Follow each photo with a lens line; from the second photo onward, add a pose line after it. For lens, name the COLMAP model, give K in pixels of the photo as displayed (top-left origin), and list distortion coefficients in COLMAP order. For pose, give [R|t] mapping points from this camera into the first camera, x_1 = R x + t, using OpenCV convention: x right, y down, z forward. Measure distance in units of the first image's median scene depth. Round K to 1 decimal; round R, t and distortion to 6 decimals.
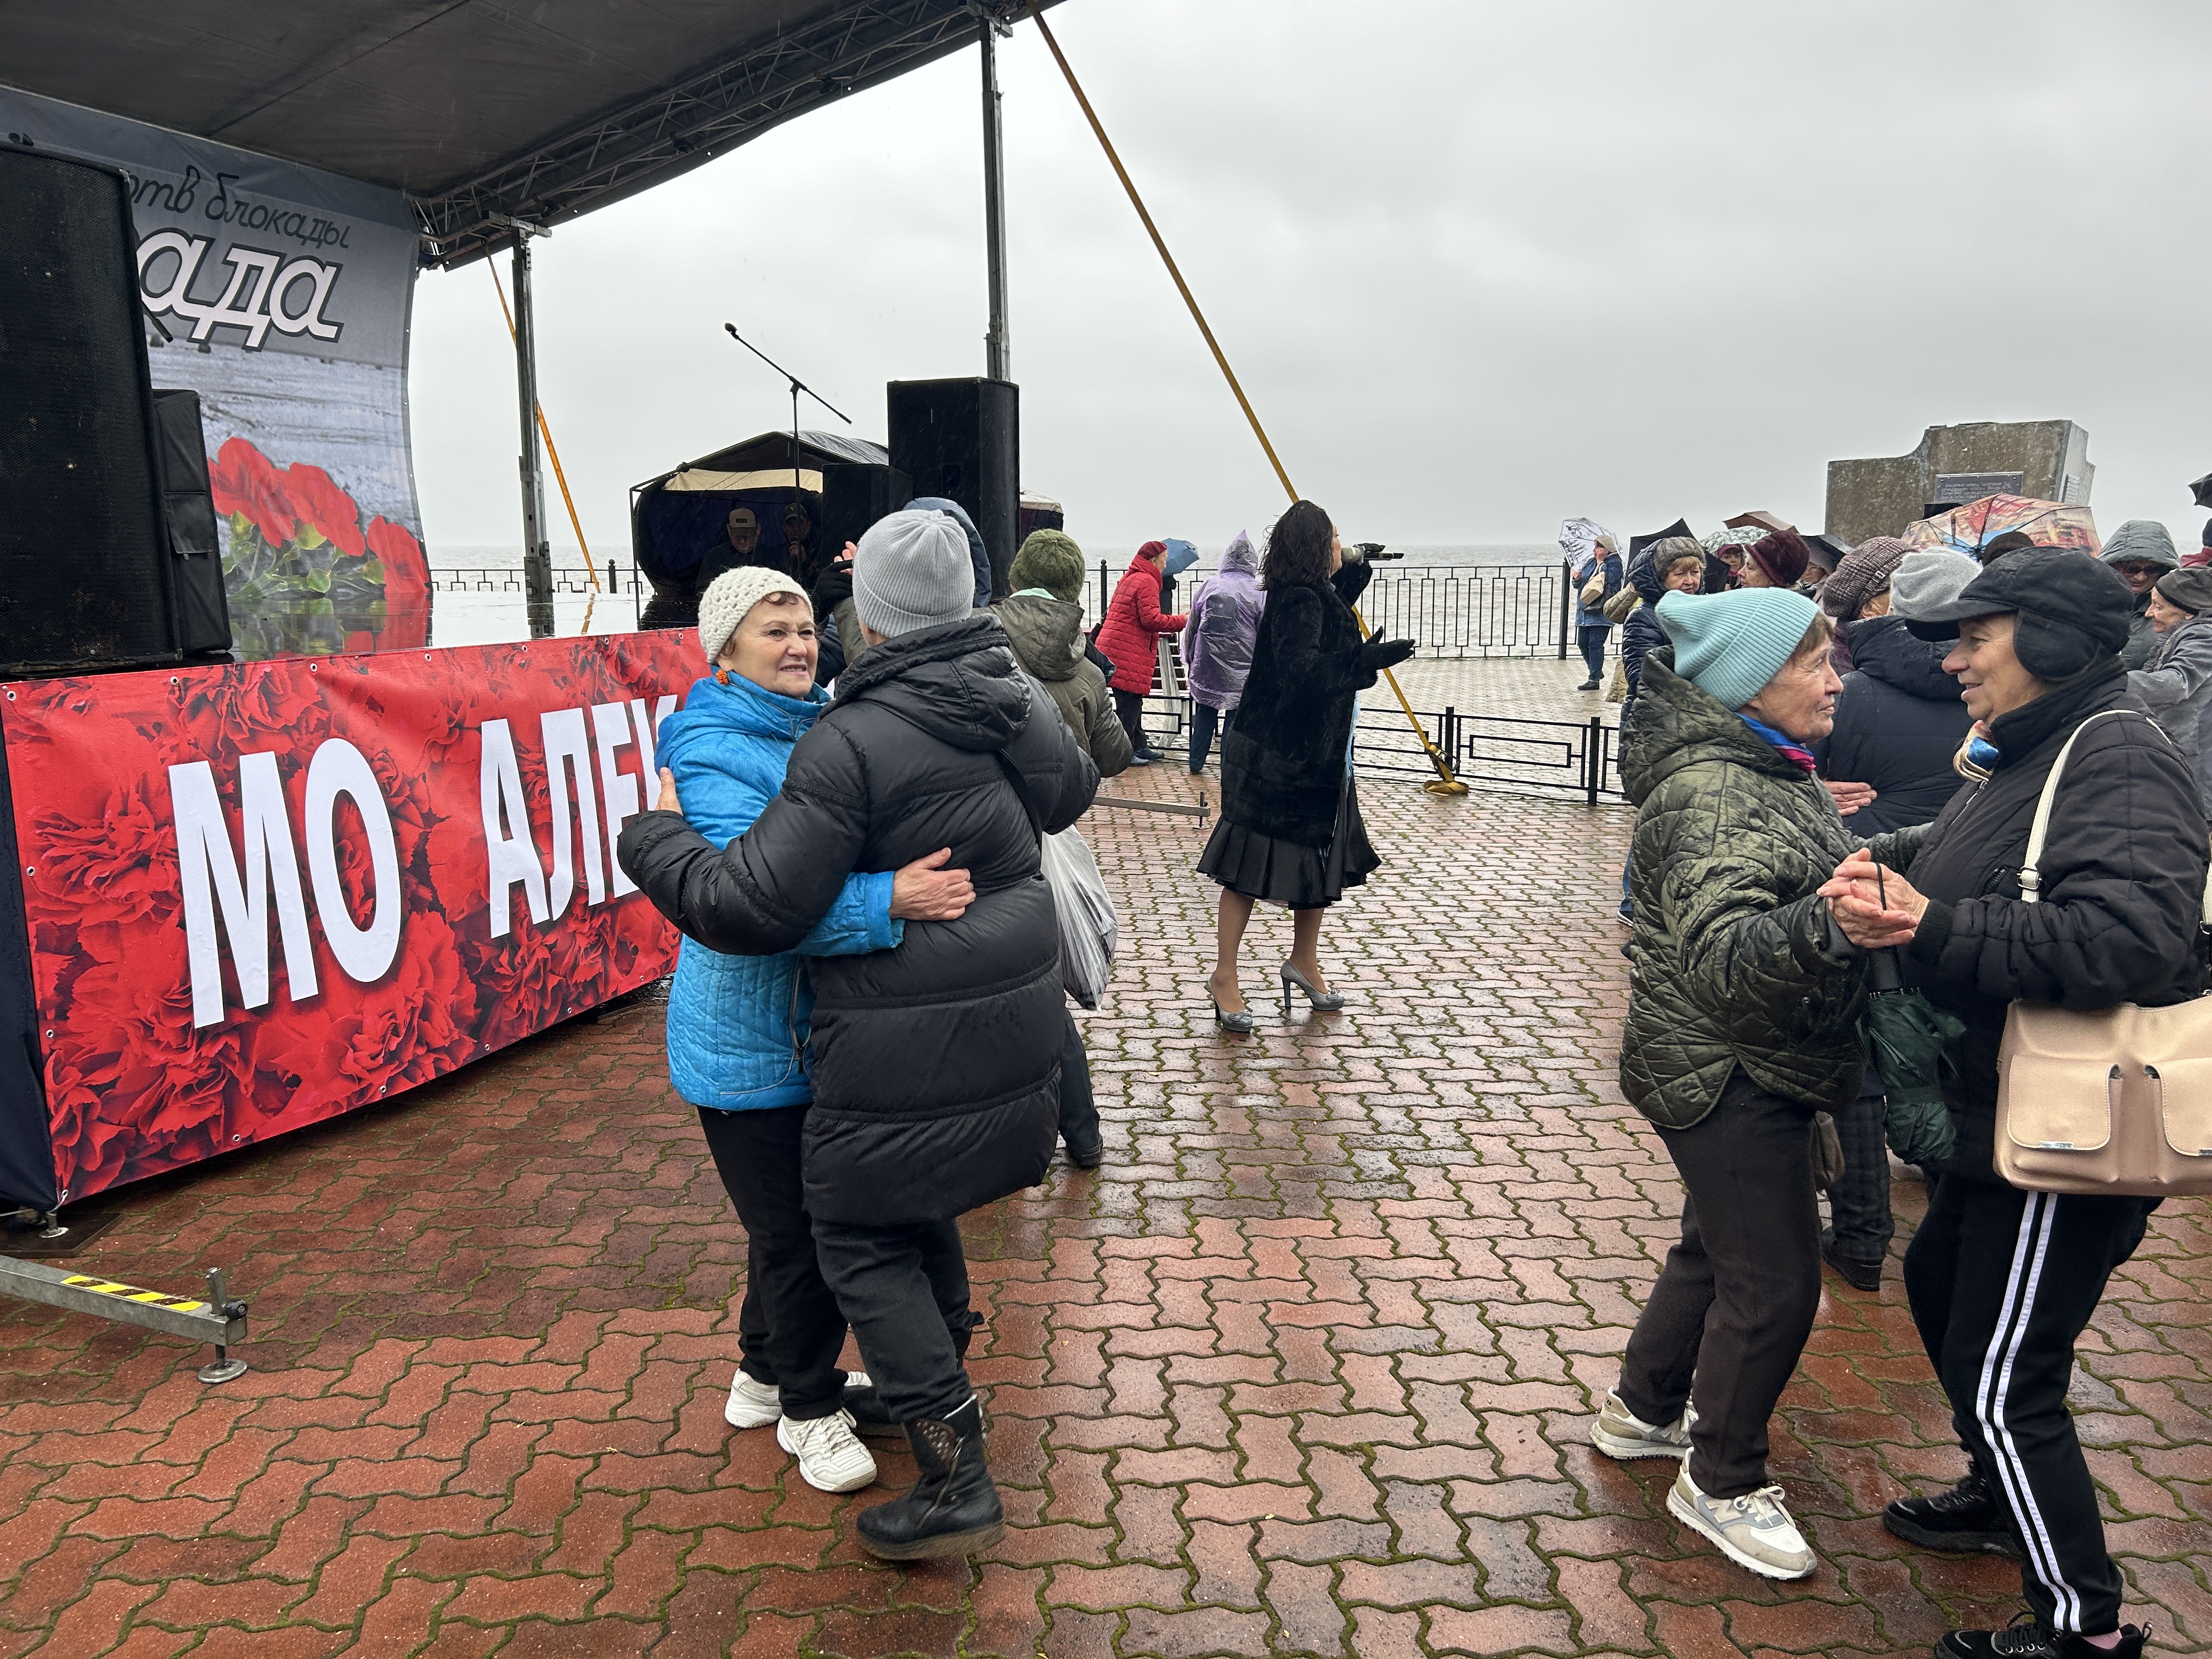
lens RADIAL K [[1679.2, 0, 1118.6], [0, 1679.2, 825.8], [0, 0, 1]] dist [0.069093, -0.082116]
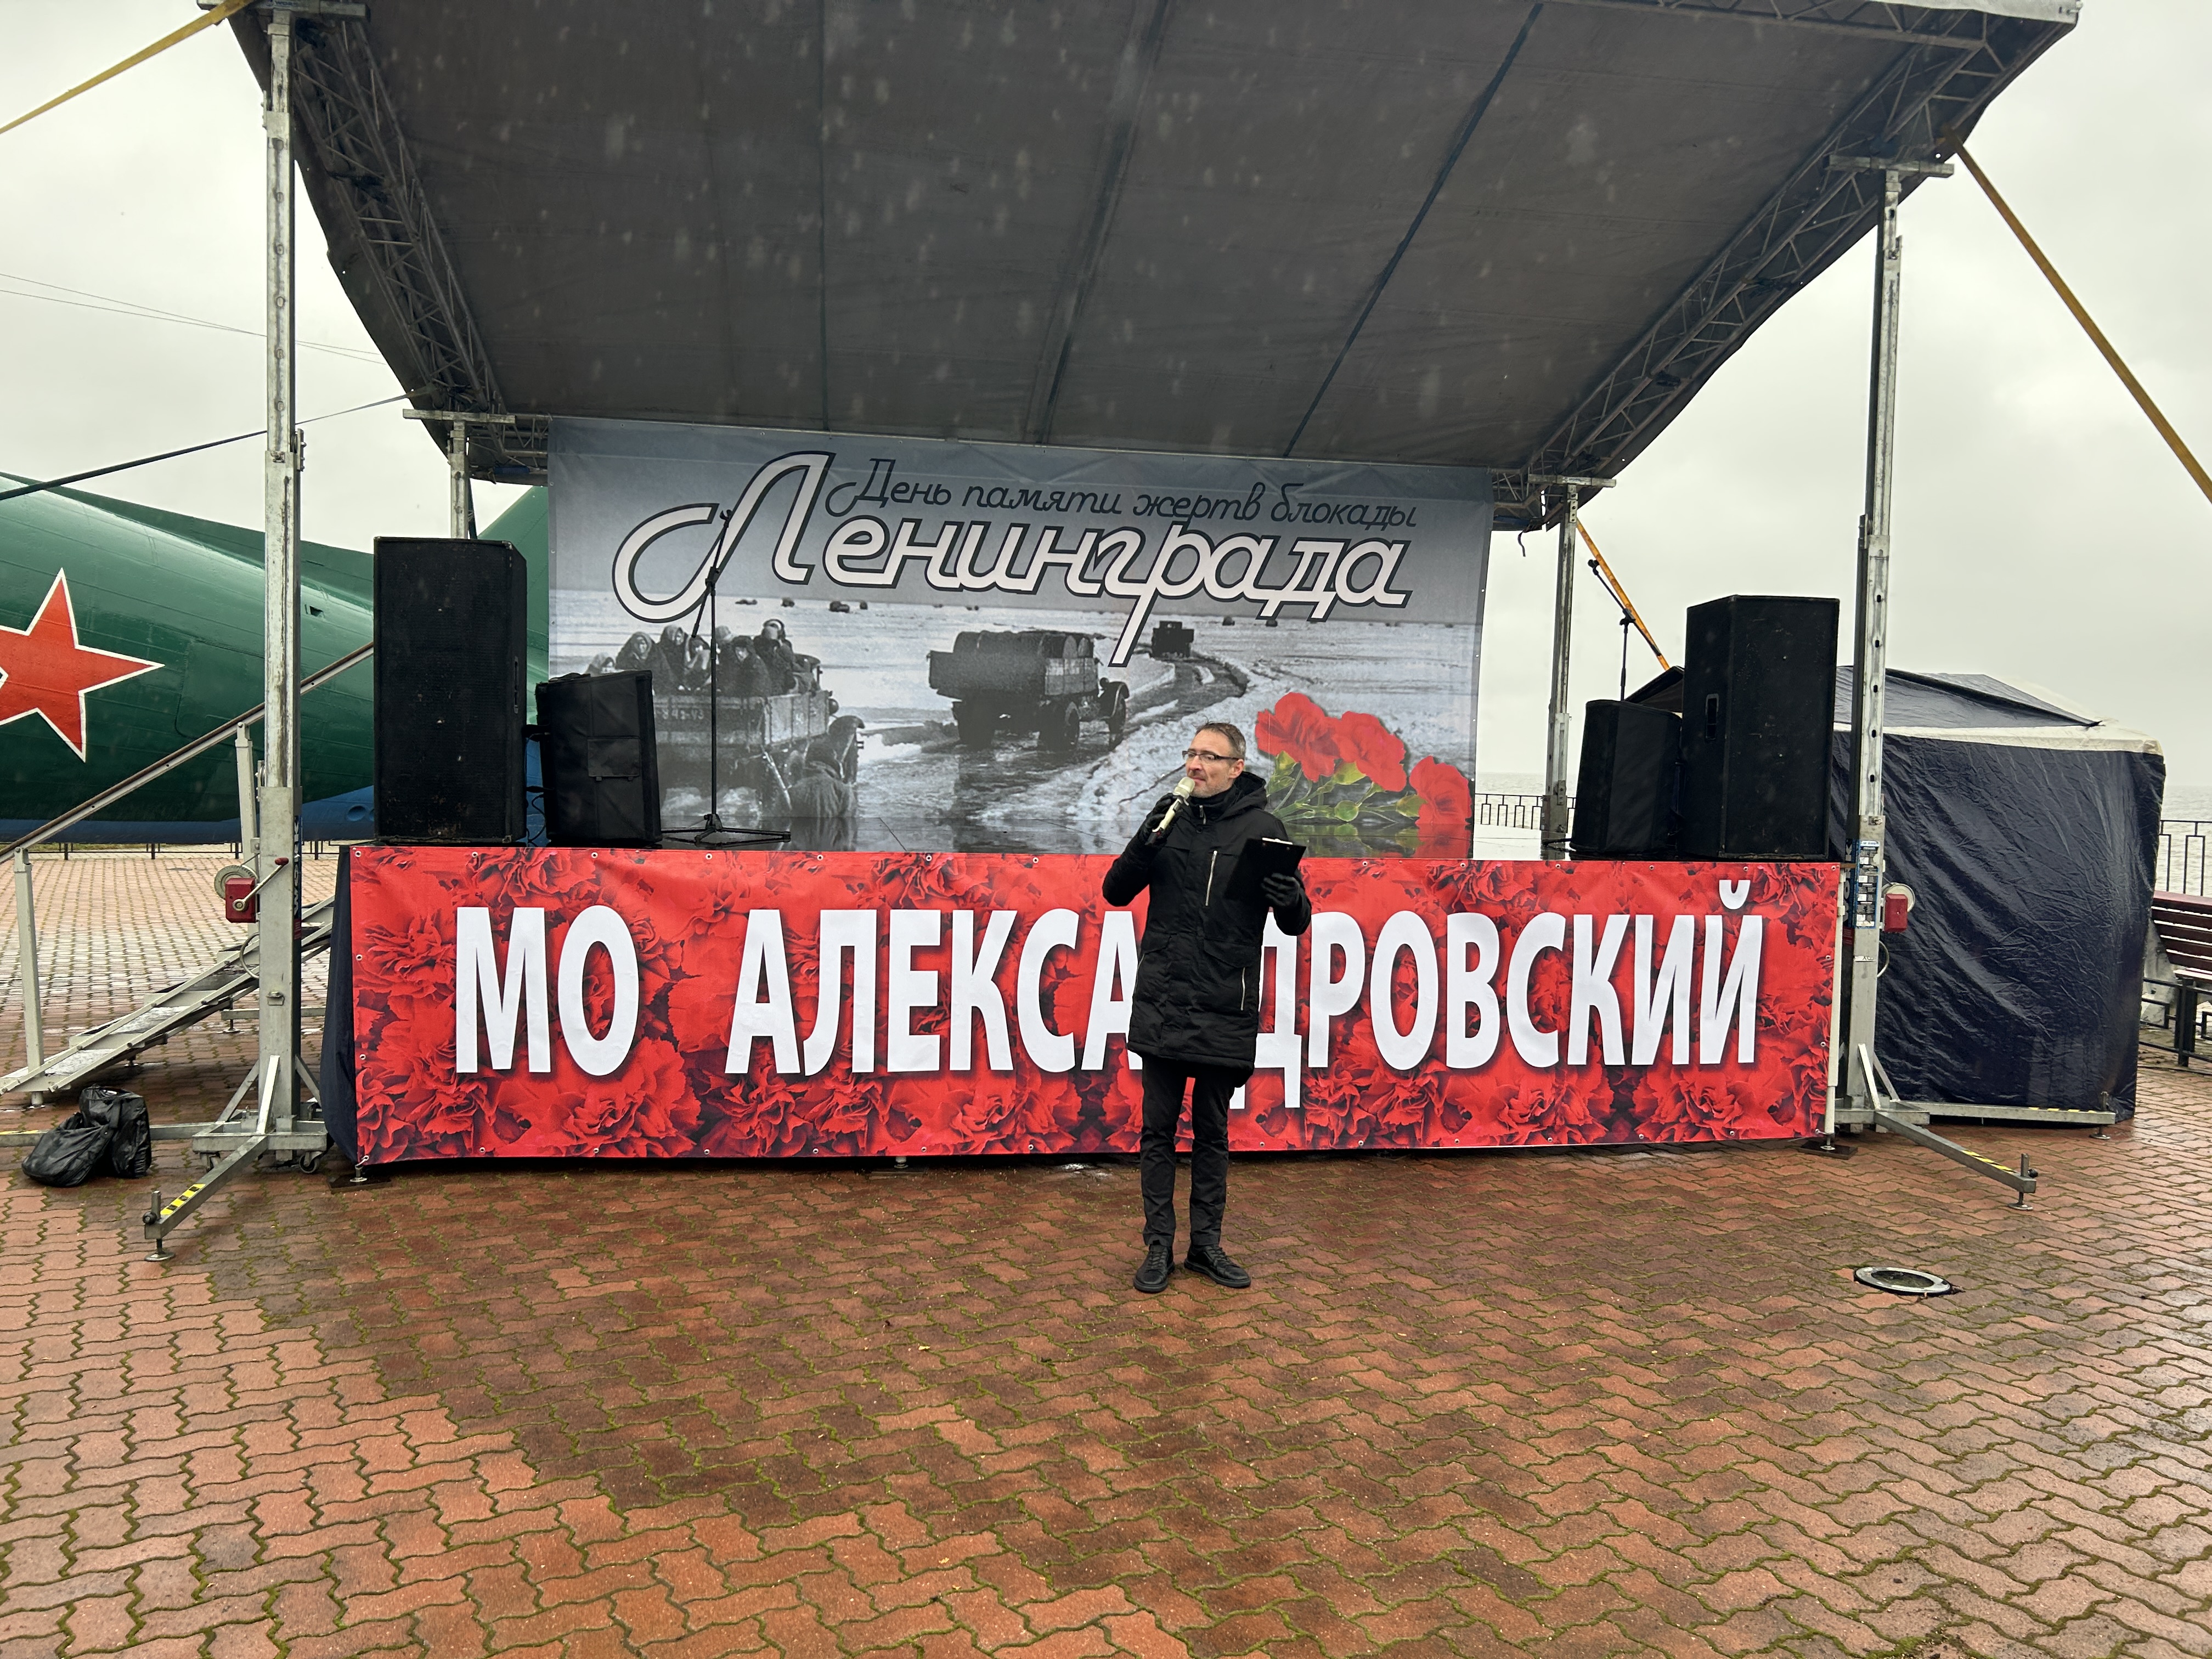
lens RADIAL K [[1679.2, 0, 1099.8], [0, 1679.2, 833.6], [0, 0, 1]] dist [0.069093, -0.082116]
pose [[0.469904, 0.048274, -0.881397, 0.943611], [-0.166064, 0.985509, -0.034559, -0.125172], [0.866956, 0.162607, 0.471111, 0.645468]]
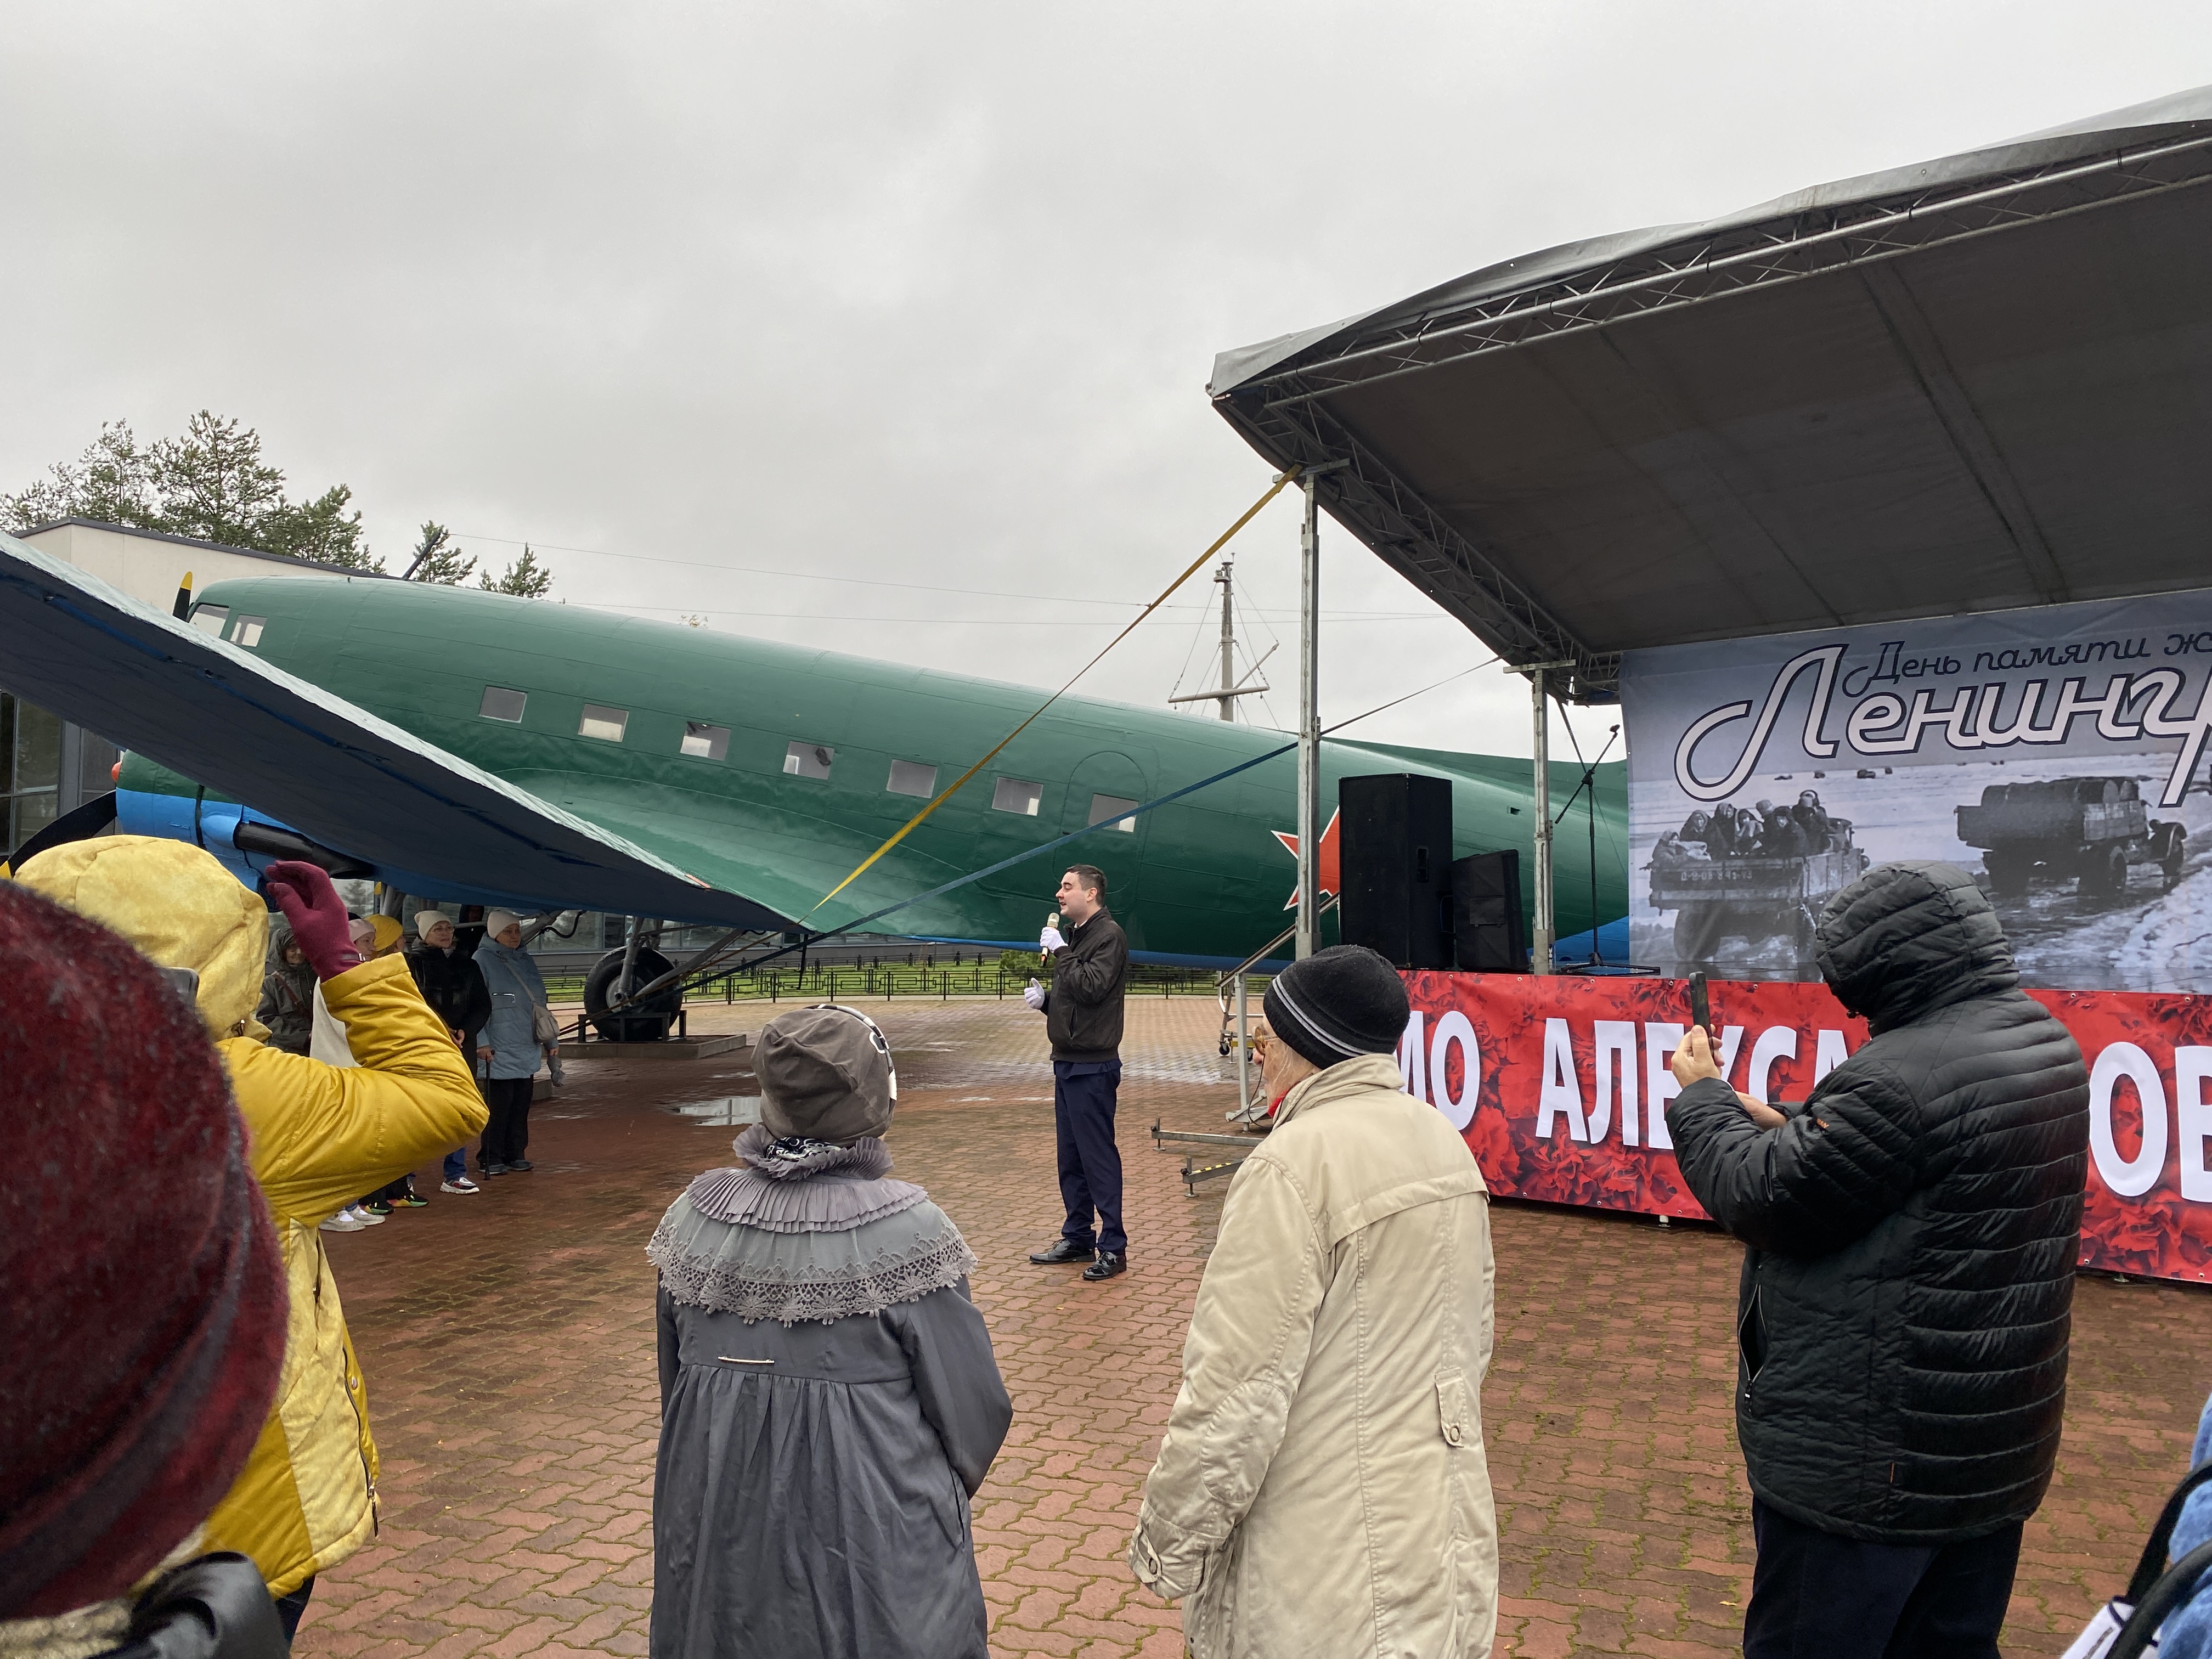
lens RADIAL K [[1710.3, 0, 1086.8], [0, 1710.3, 777.5], [0, 0, 1]] dist [0.021358, -0.007054]
pose [[-0.400421, -0.068998, -0.913730, 1.613510], [-0.146221, 0.989195, -0.010619, -0.237768], [0.904590, 0.129355, -0.406183, 1.338095]]
